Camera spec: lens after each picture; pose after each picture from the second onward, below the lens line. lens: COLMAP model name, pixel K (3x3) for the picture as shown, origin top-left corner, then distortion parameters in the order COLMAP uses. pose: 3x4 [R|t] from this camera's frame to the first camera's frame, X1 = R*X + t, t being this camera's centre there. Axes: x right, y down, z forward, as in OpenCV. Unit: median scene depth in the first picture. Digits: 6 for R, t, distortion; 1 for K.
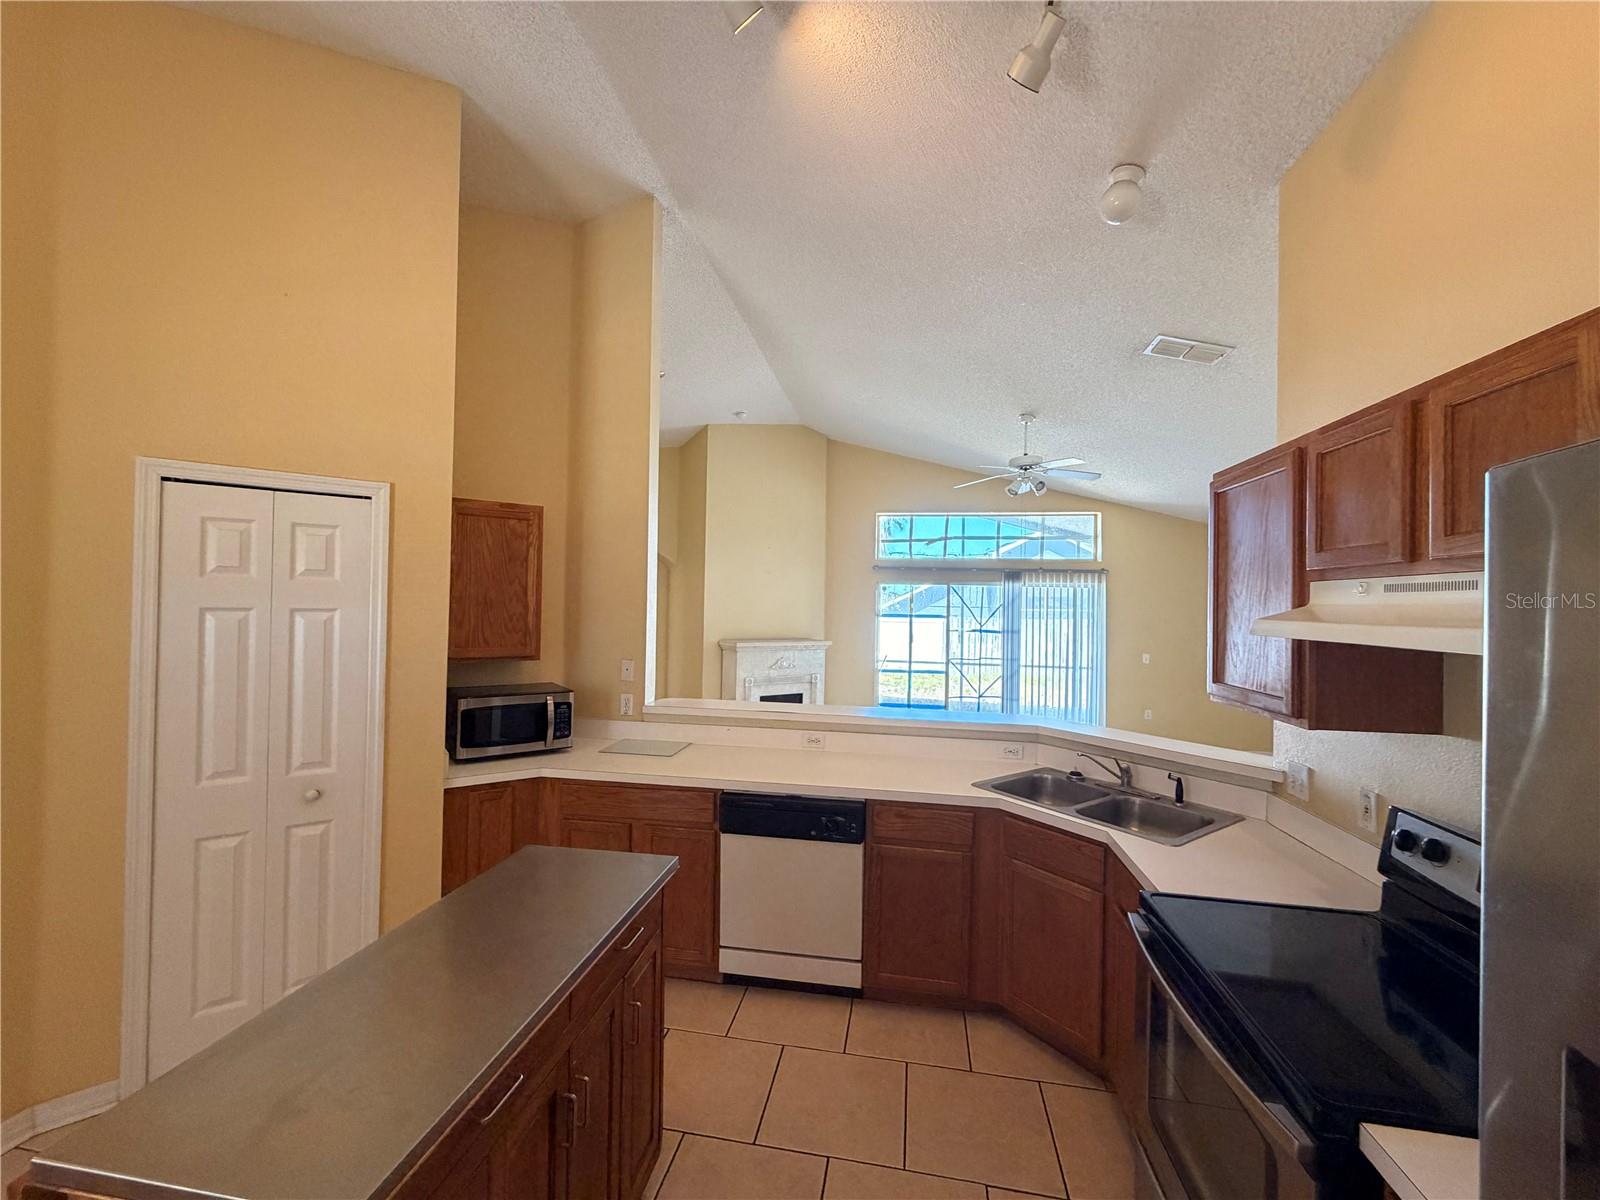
lens RADIAL K [[642.1, 0, 800.0], [0, 642.1, 600.0], [0, 0, 1]] dist [0.000676, 0.000187]
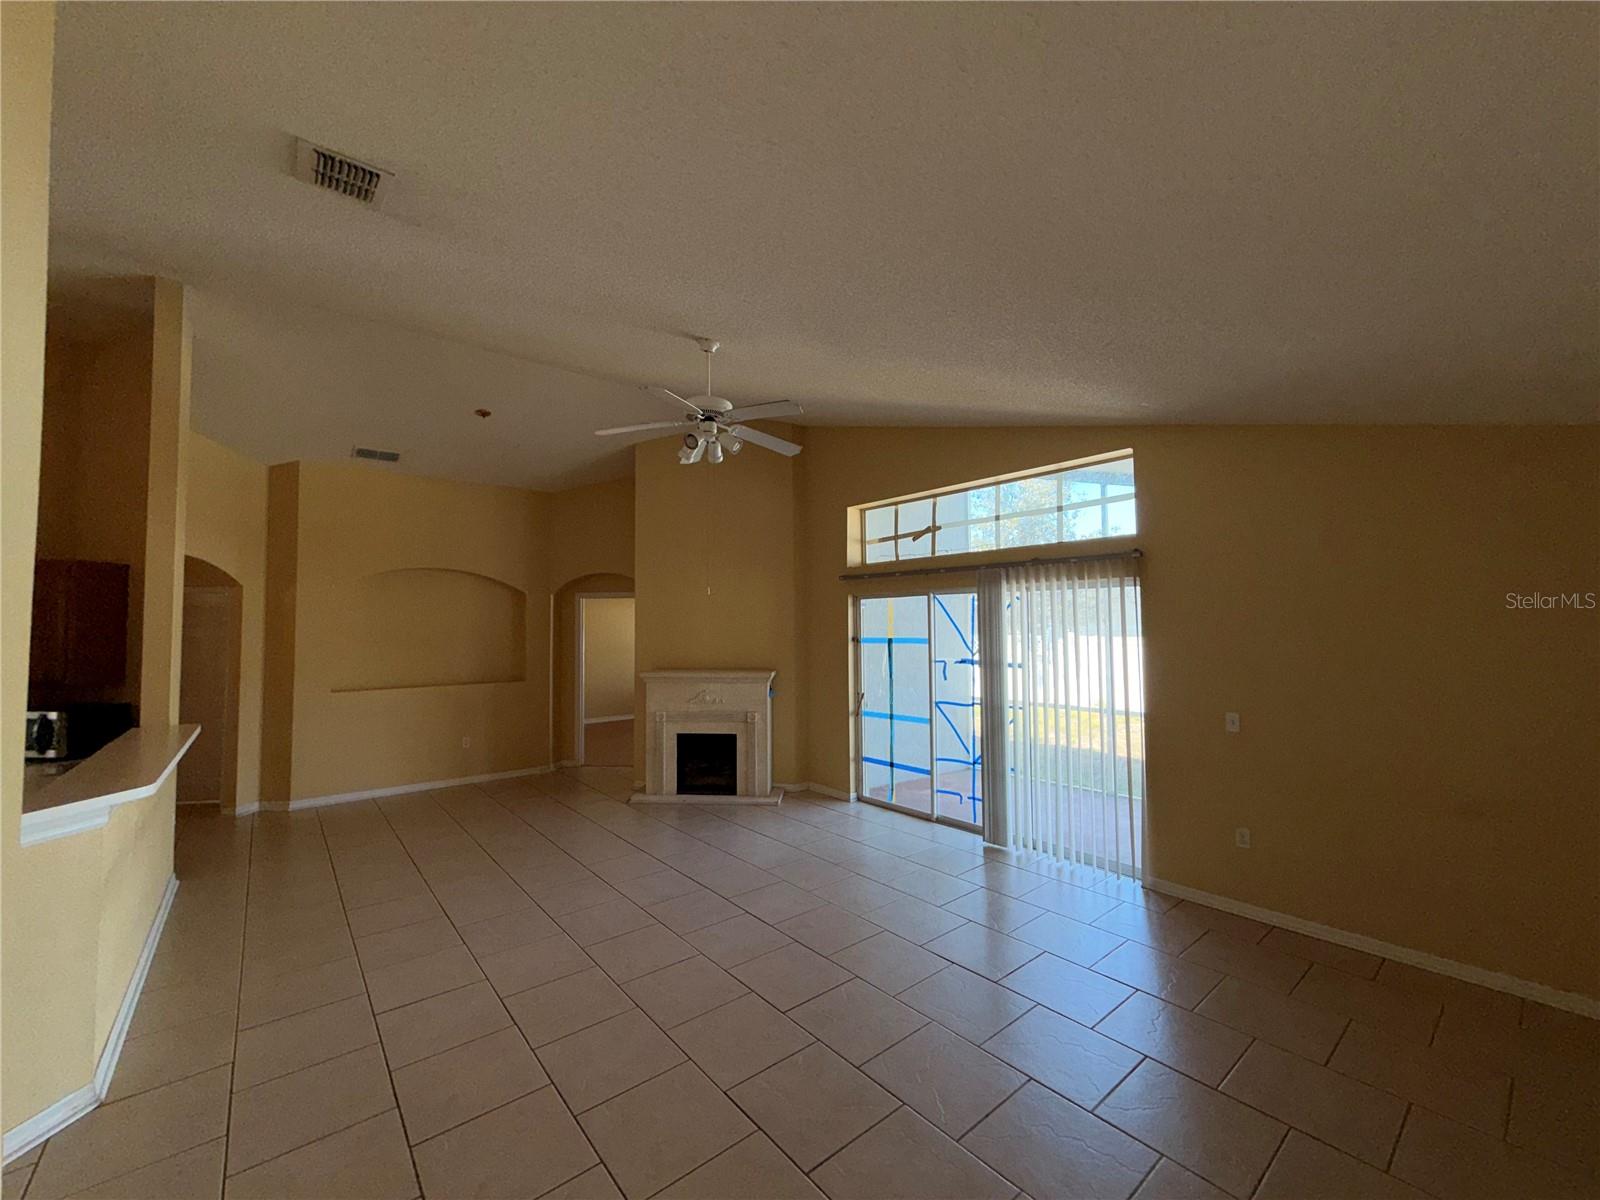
lens RADIAL K [[642.1, 0, 800.0], [0, 642.1, 600.0], [0, 0, 1]] dist [0.000676, 0.000187]
pose [[0.763070, -0.051116, -0.644291, 0.593723], [0.025346, 0.998467, -0.049196, 0.013007], [0.645818, 0.021210, 0.763196, 0.394370]]
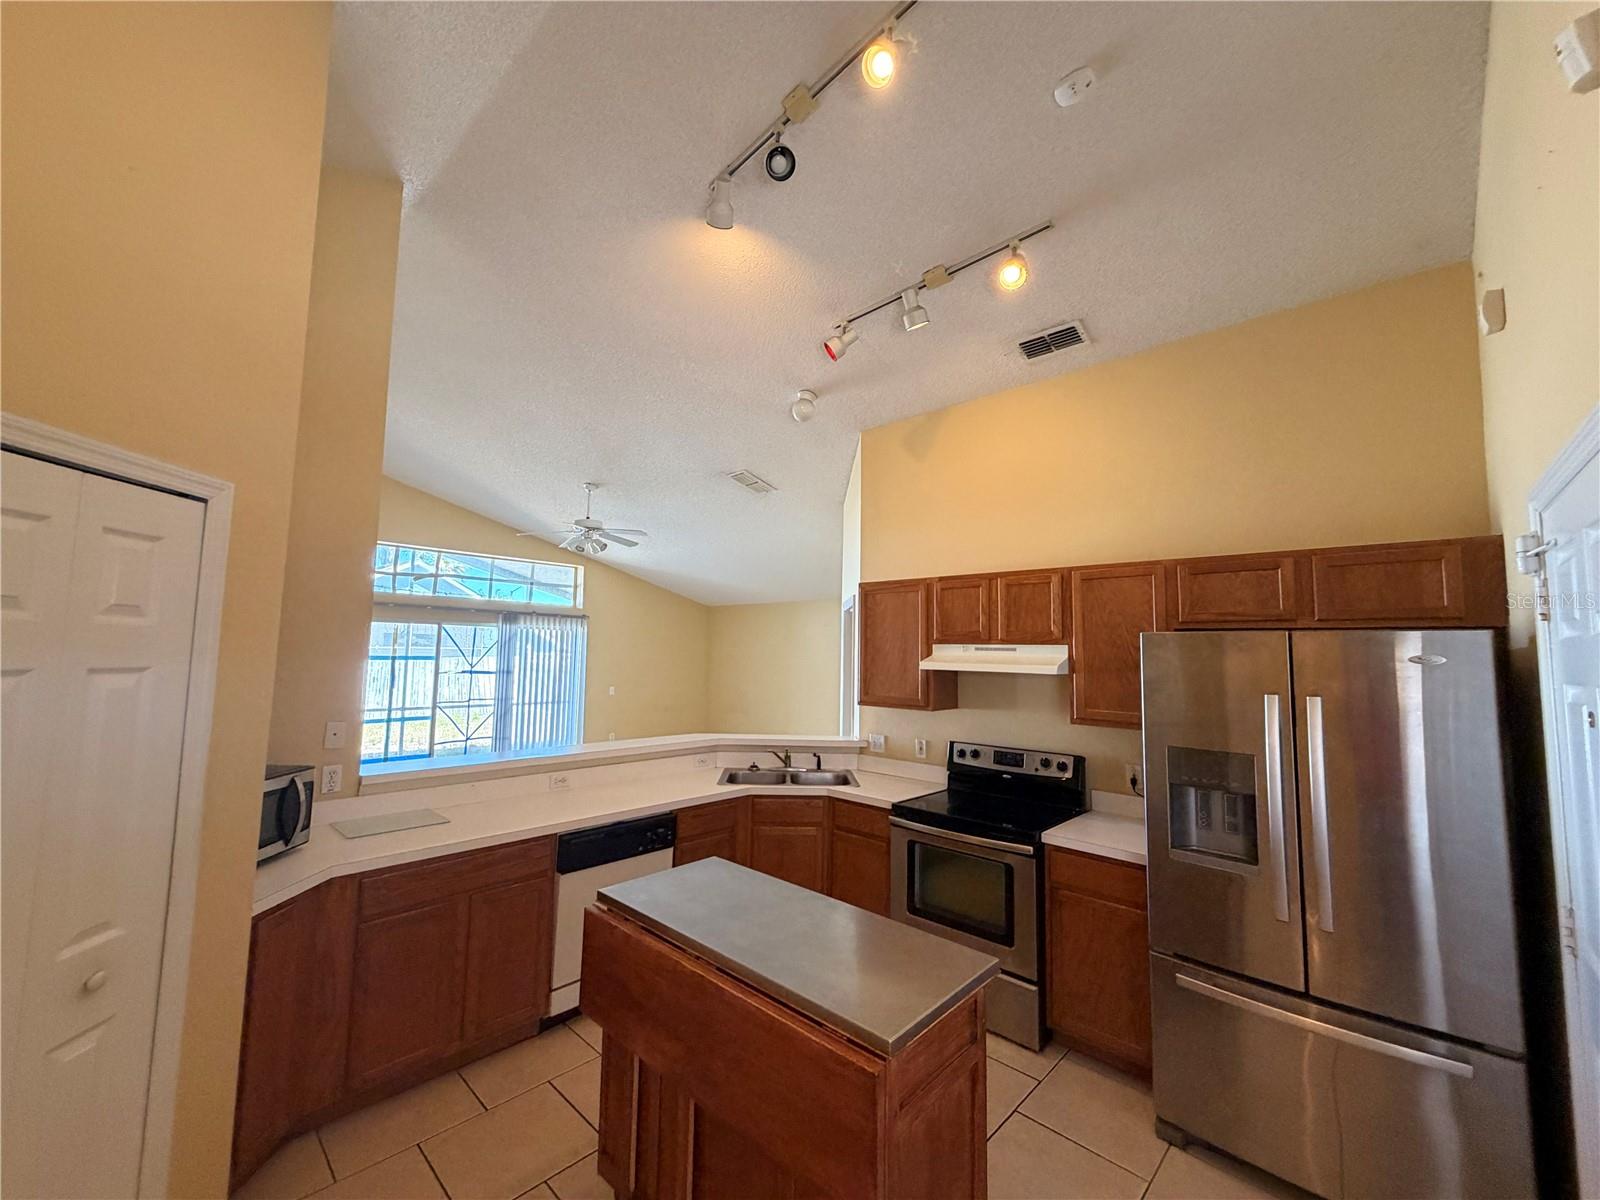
lens RADIAL K [[642.1, 0, 800.0], [0, 642.1, 600.0], [0, 0, 1]] dist [0.000676, 0.000187]
pose [[0.546309, 0.062019, 0.835285, -0.283062], [-0.014996, 0.997819, -0.064279, -0.006700], [-0.837450, 0.022590, 0.546047, 0.035800]]
